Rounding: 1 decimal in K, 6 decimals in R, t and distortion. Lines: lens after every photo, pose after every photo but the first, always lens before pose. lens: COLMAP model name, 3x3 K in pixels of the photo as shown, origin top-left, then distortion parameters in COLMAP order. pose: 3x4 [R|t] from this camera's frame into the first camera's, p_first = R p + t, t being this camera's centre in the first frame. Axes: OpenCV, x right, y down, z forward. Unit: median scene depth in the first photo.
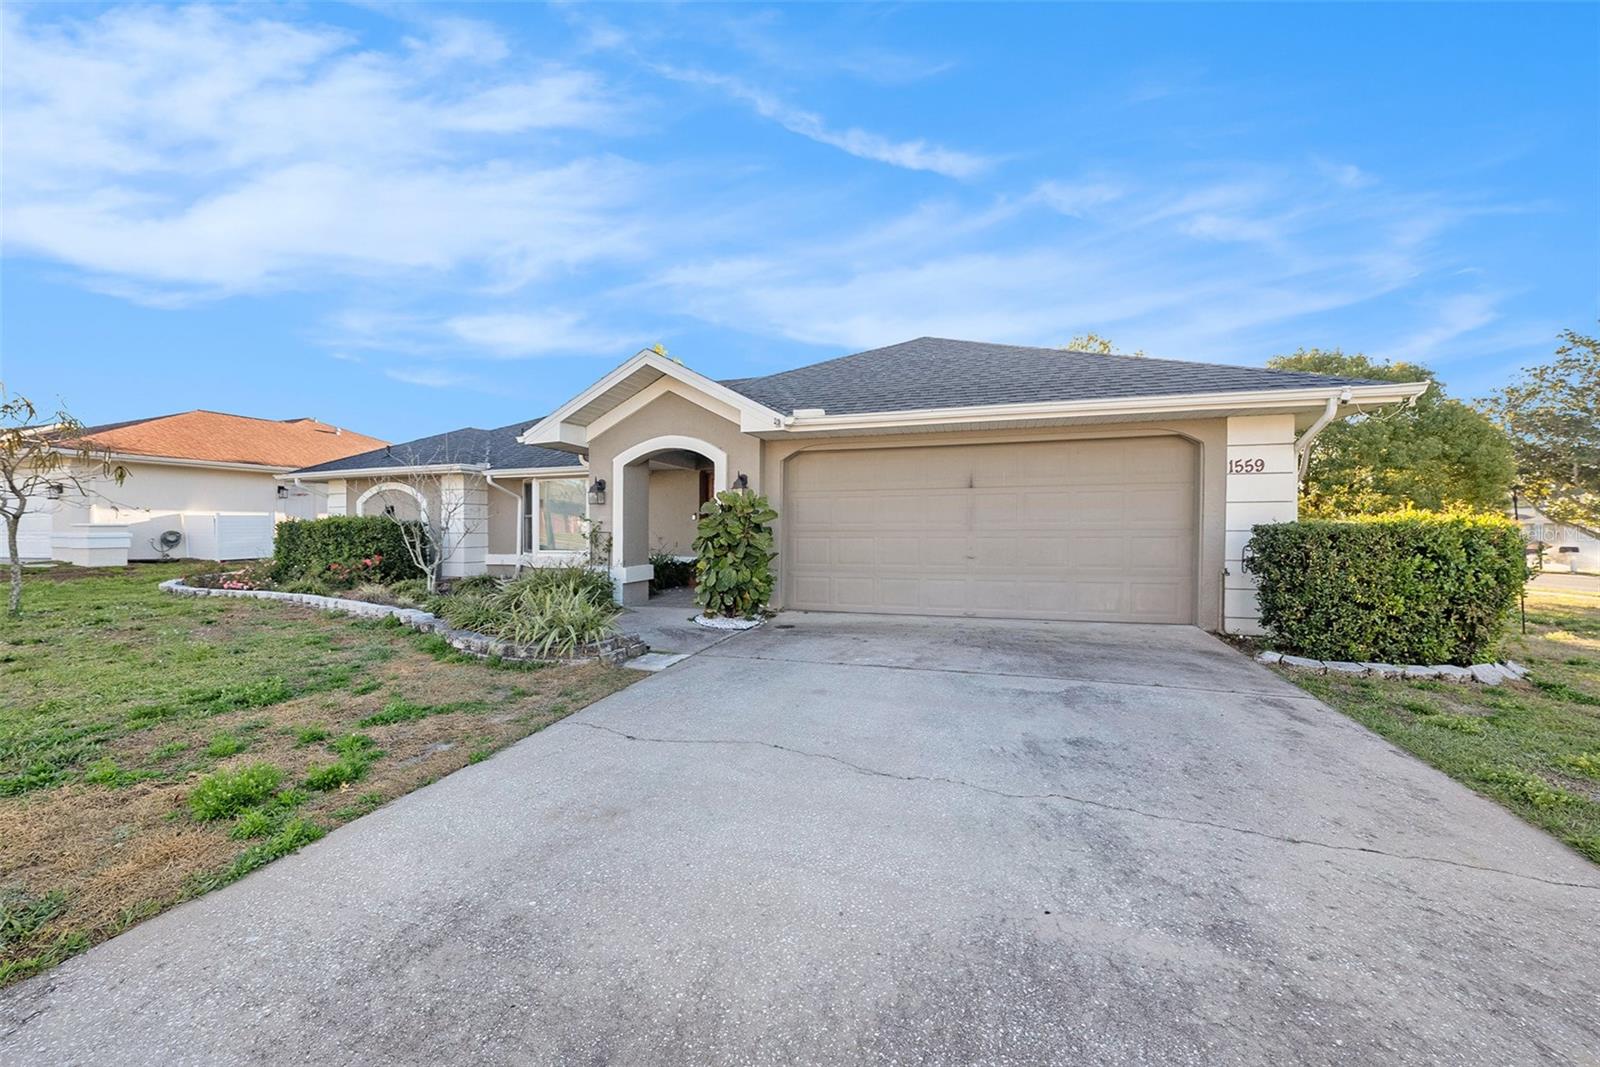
lens RADIAL K [[587.7, 0, 797.0], [0, 587.7, 502.3], [0, 0, 1]] dist [-0.015360, 0.001100]
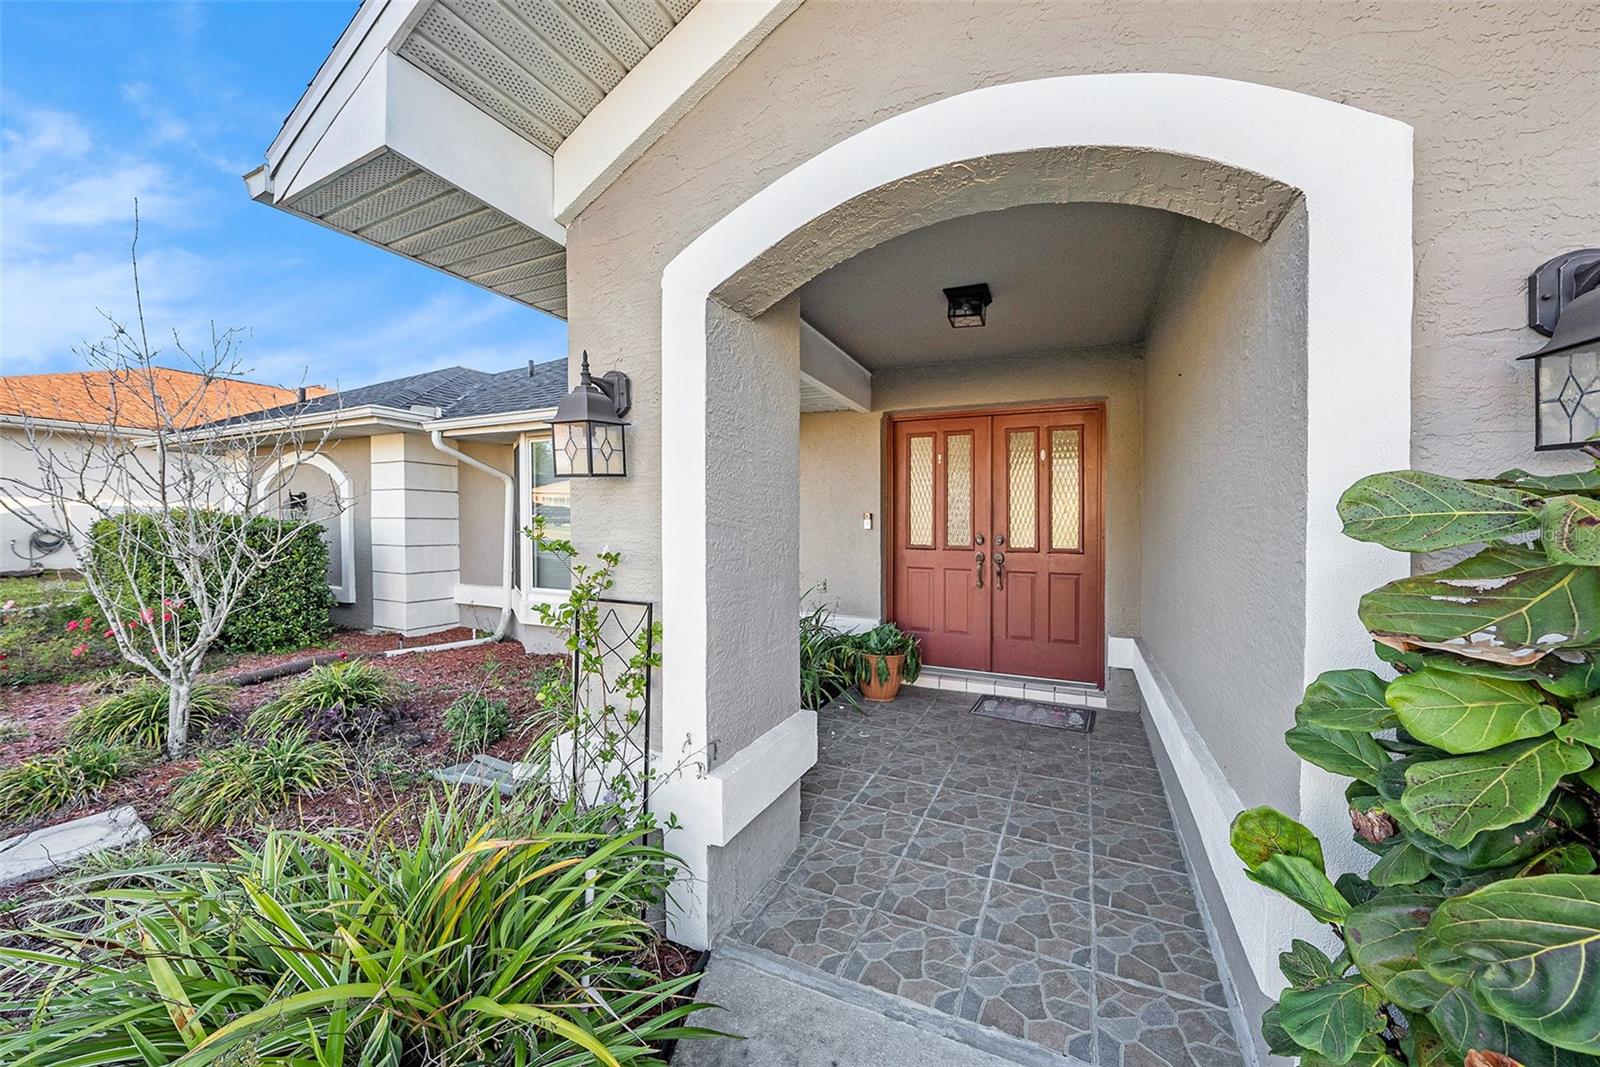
lens RADIAL K [[587.7, 0, 802.8], [0, 587.7, 521.8], [0, 0, 1]] dist [-0.015360, 0.001100]
pose [[0.992848, 0.015364, -0.118391, -0.234779], [-0.010734, 0.999156, 0.039647, 0.010295], [0.118900, -0.038092, 0.992175, 0.786144]]
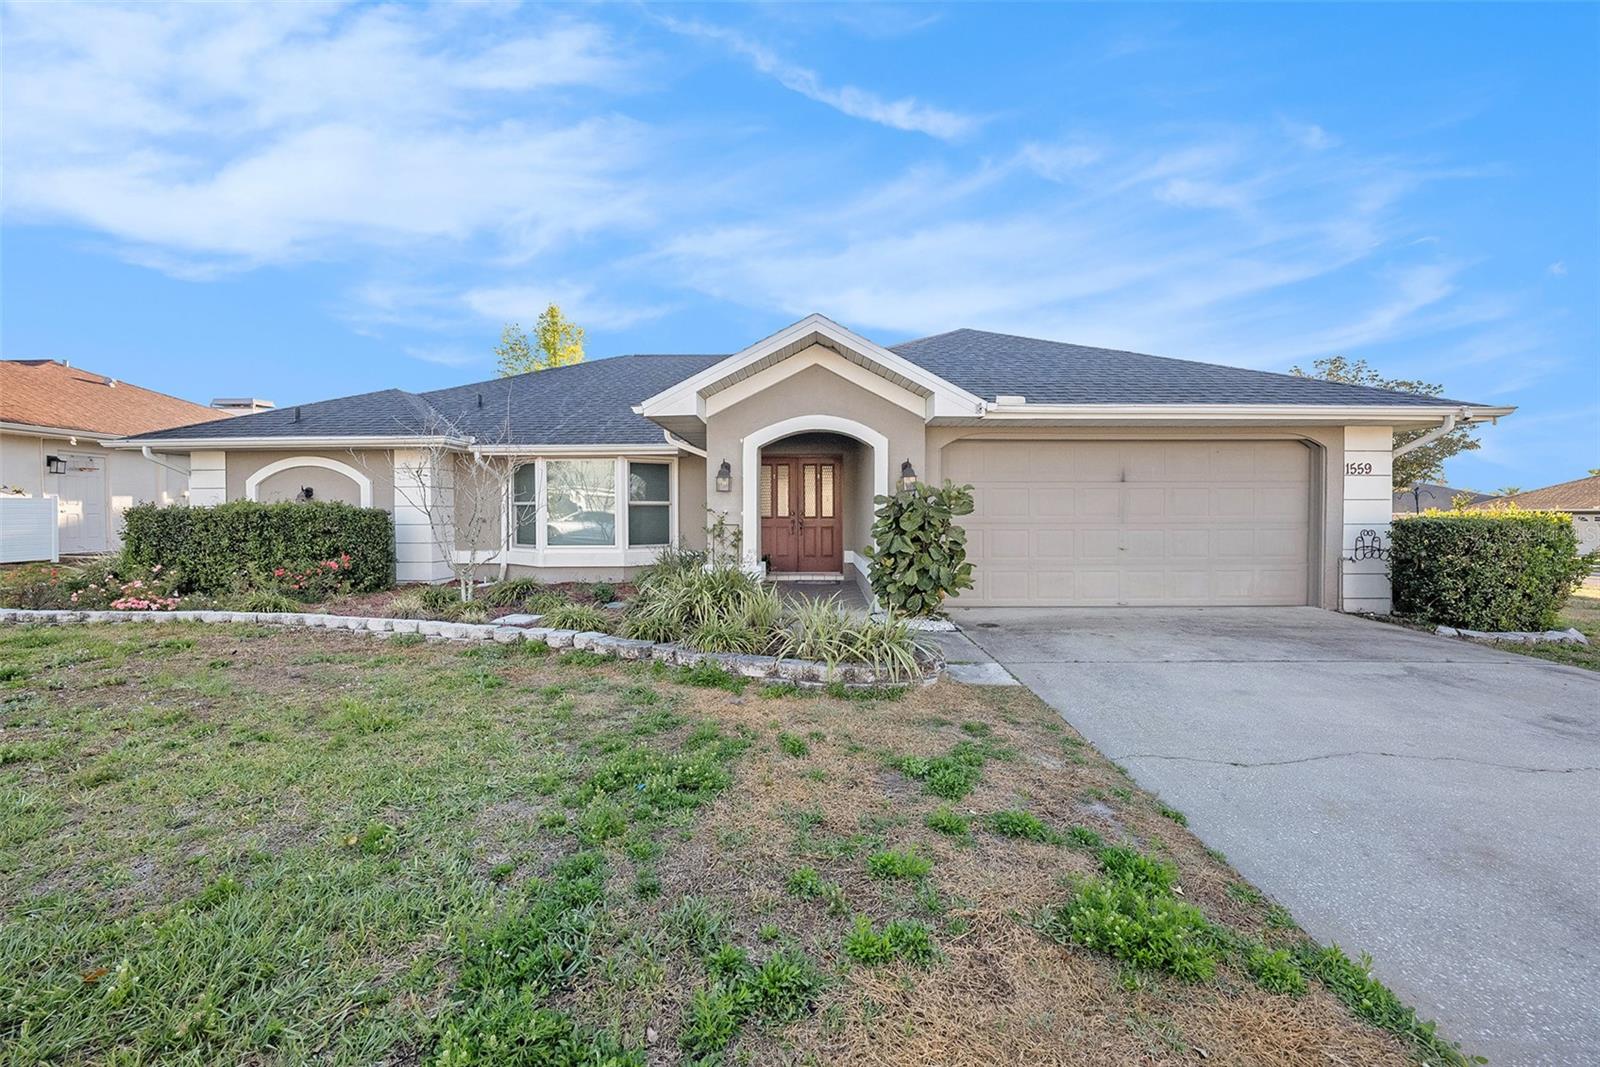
lens RADIAL K [[587.7, 0, 803.8], [0, 587.7, 524.4], [0, 0, 1]] dist [-0.015360, 0.001100]
pose [[0.956344, -0.001685, 0.292240, -0.478045], [-0.015942, 0.998194, 0.057925, -0.001157], [-0.291810, -0.060055, 0.954589, 0.152560]]
